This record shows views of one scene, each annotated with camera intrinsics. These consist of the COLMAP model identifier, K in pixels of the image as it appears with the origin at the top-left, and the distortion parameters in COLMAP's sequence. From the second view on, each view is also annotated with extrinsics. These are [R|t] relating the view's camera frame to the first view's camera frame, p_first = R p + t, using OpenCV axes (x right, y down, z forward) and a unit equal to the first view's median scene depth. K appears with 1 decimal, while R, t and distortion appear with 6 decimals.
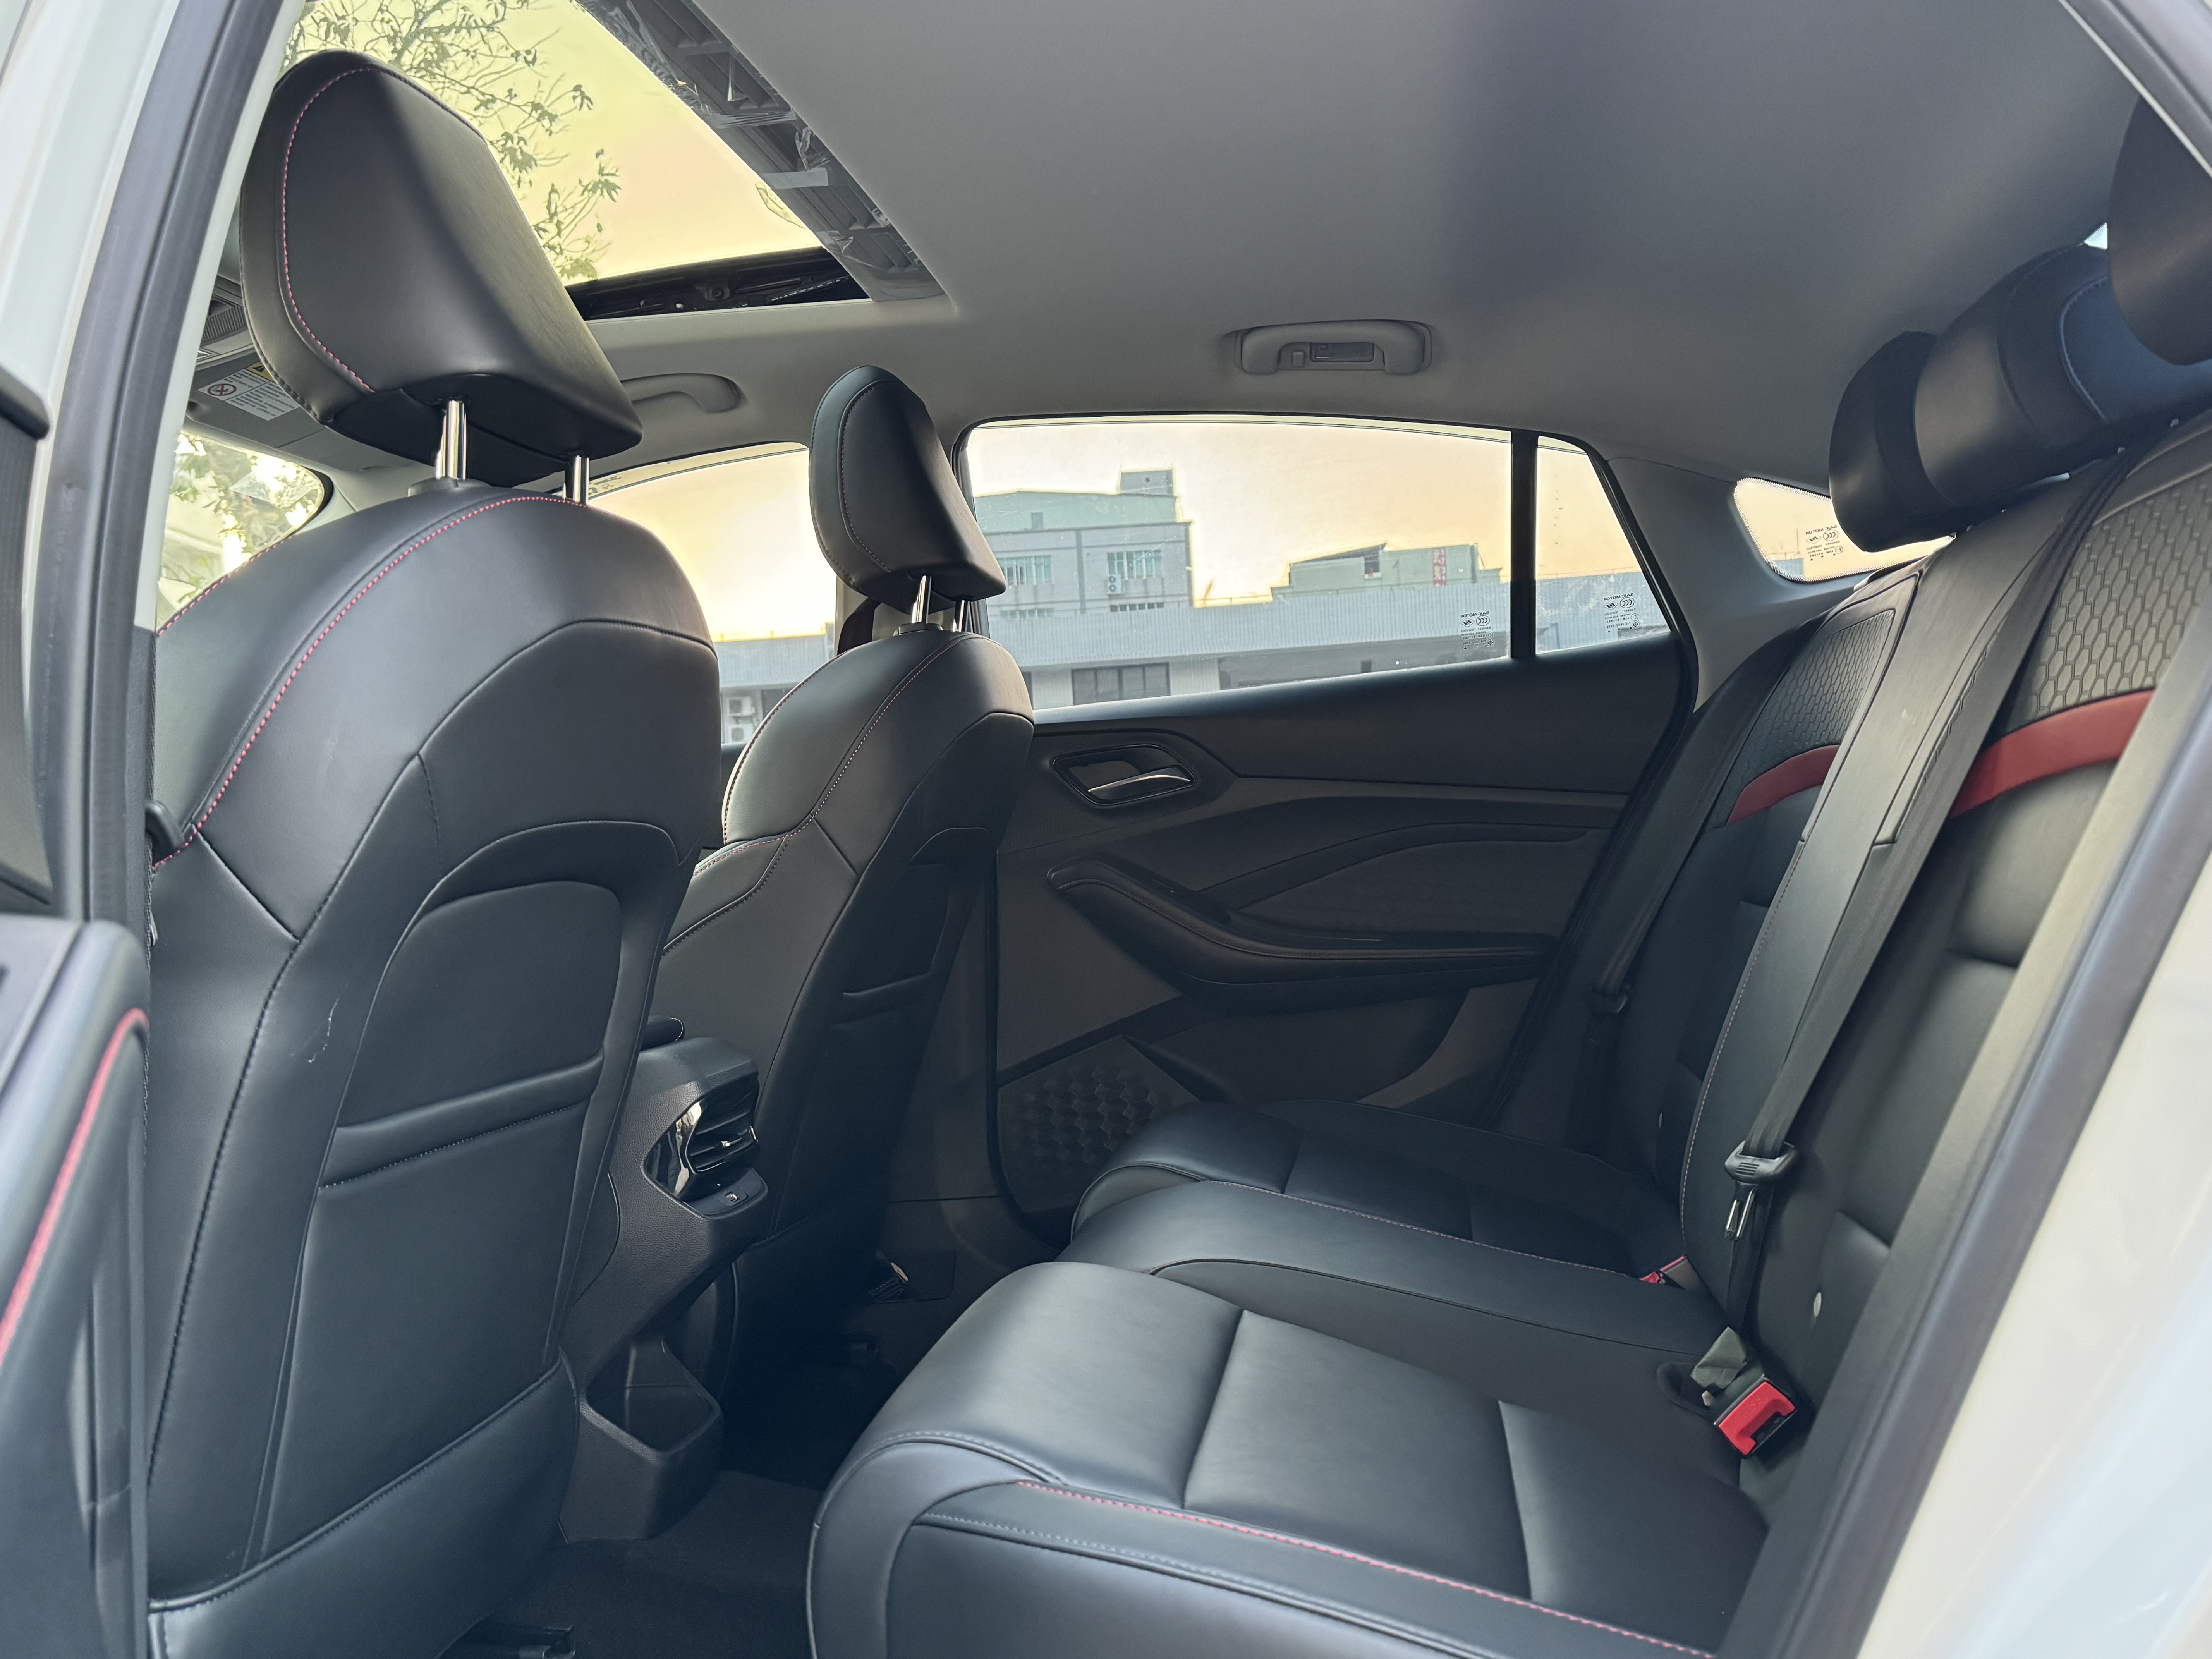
lens RADIAL K [[1798.3, 0, 1097.2], [0, 1798.3, 826.8], [0, 0, 1]] dist [0.085839, -0.025334]
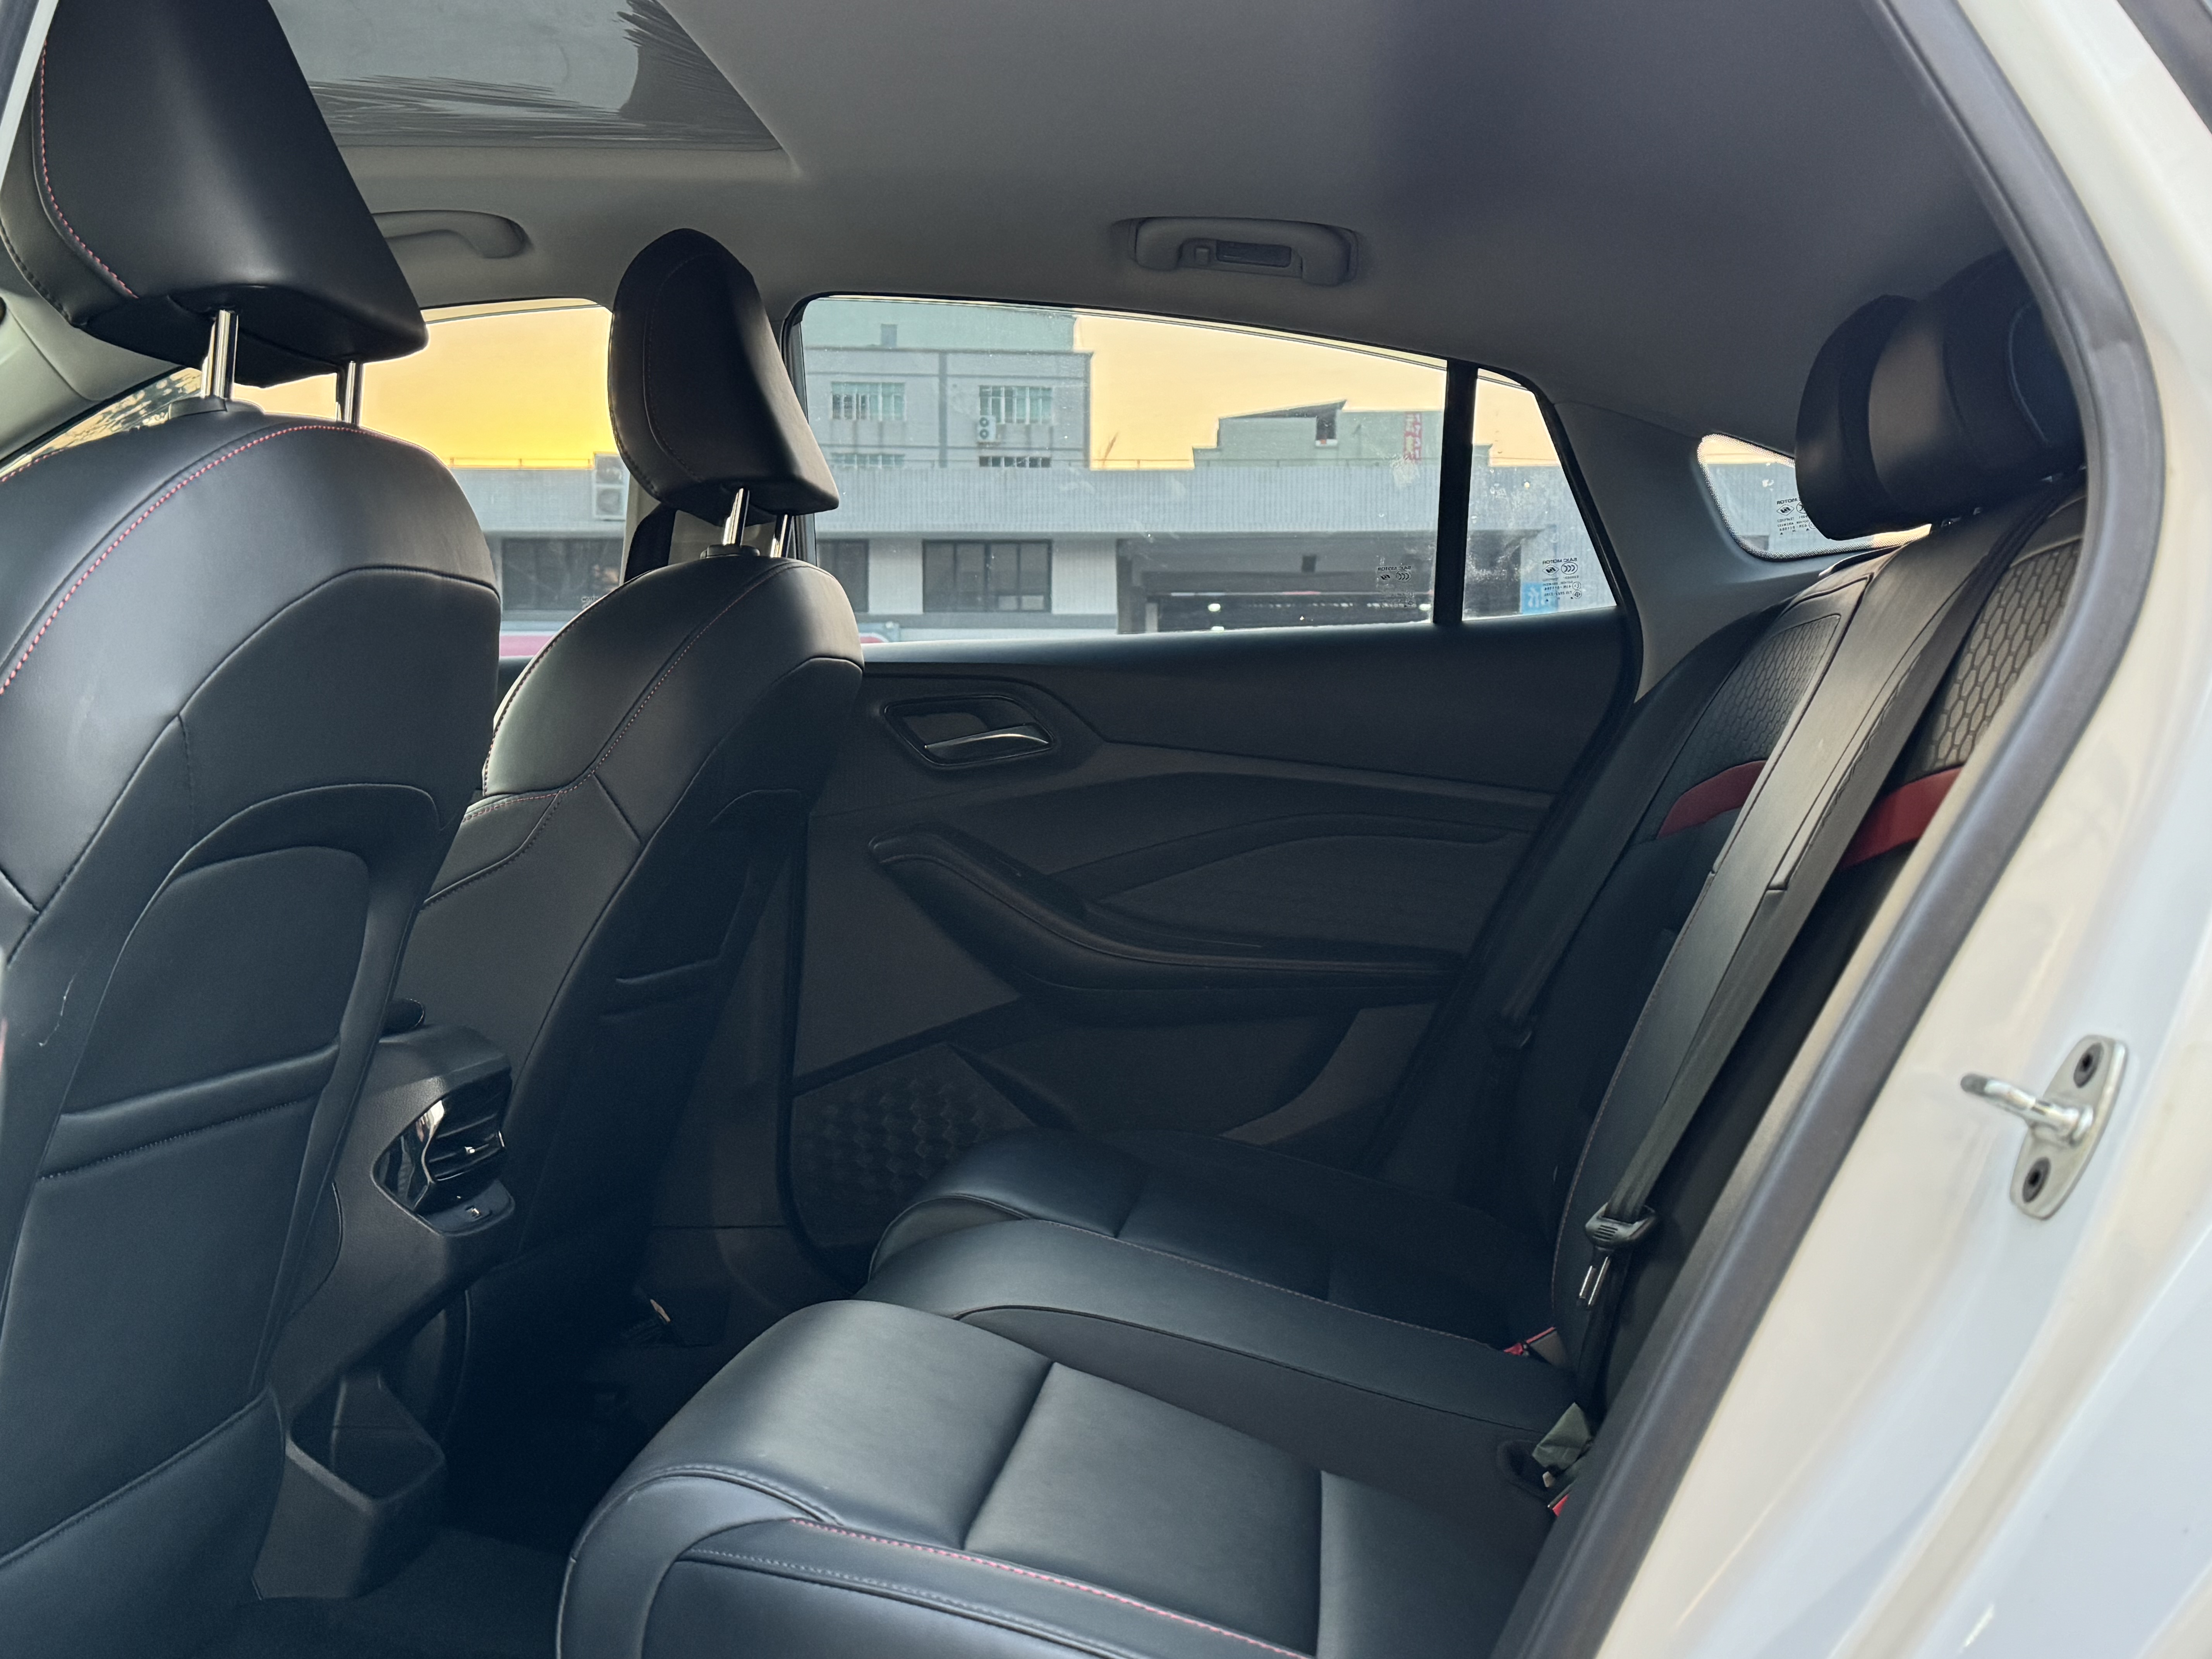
lens RADIAL K [[2377.0, 0, 1109.5], [0, 2377.0, 828.1], [0, 0, 1]] dist [0.093419, 0.000000]
pose [[0.995618, 0.060975, 0.070896, 0.006234], [-0.063167, 0.997579, 0.029100, -0.027570], [-0.068950, -0.033451, 0.997059, -0.140463]]
